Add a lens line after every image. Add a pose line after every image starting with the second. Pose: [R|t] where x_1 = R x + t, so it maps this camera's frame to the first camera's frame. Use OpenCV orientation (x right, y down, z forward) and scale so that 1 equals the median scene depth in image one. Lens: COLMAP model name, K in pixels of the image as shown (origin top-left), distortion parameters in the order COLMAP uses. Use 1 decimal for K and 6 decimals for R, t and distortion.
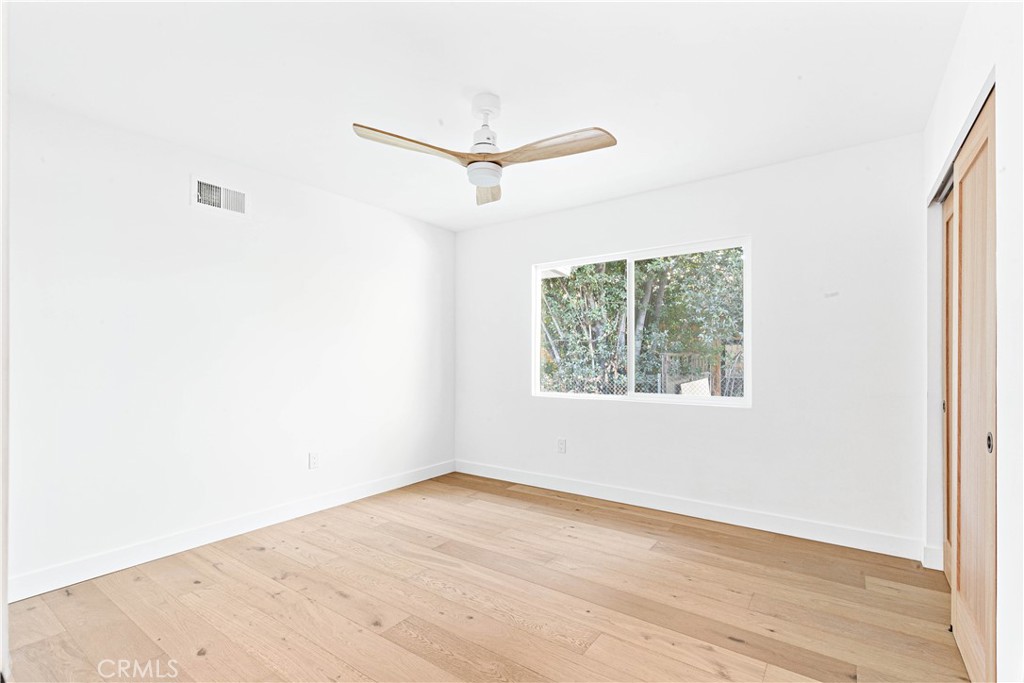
lens RADIAL K [[464.1, 0, 510.8], [0, 464.1, 349.6], [0, 0, 1]] dist [0.009801, -0.000800]
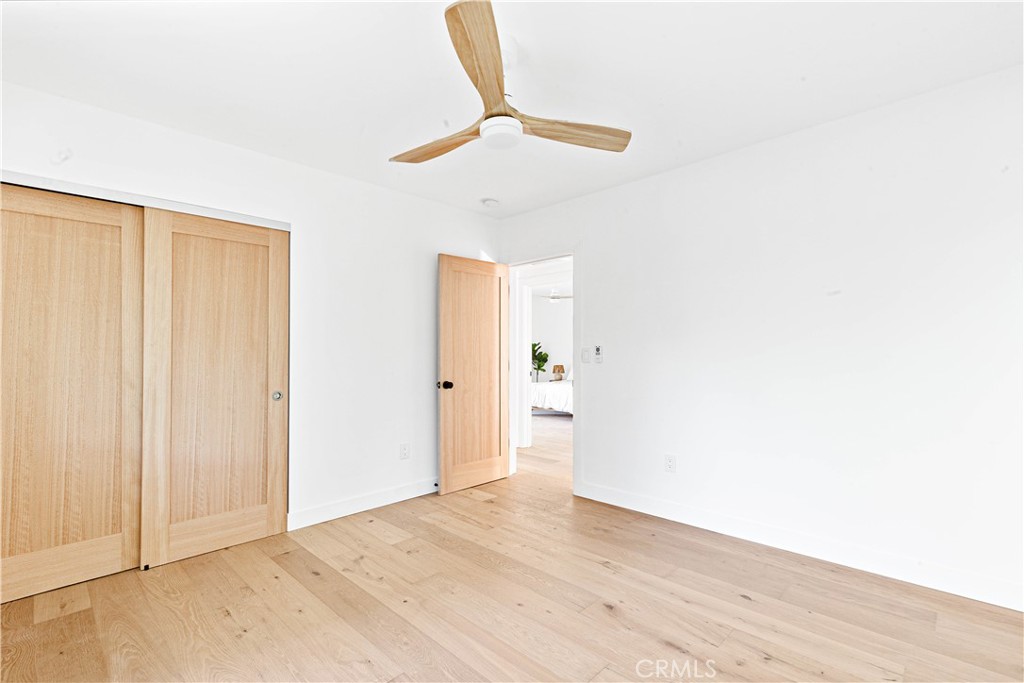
lens RADIAL K [[464.1, 0, 513.8], [0, 464.1, 343.1], [0, 0, 1]] dist [0.009801, -0.000800]
pose [[-0.989598, 0.009132, 0.143573, -0.222153], [0.003827, 0.999301, -0.037178, 0.035594], [-0.143812, -0.036242, -0.988941, 2.016356]]
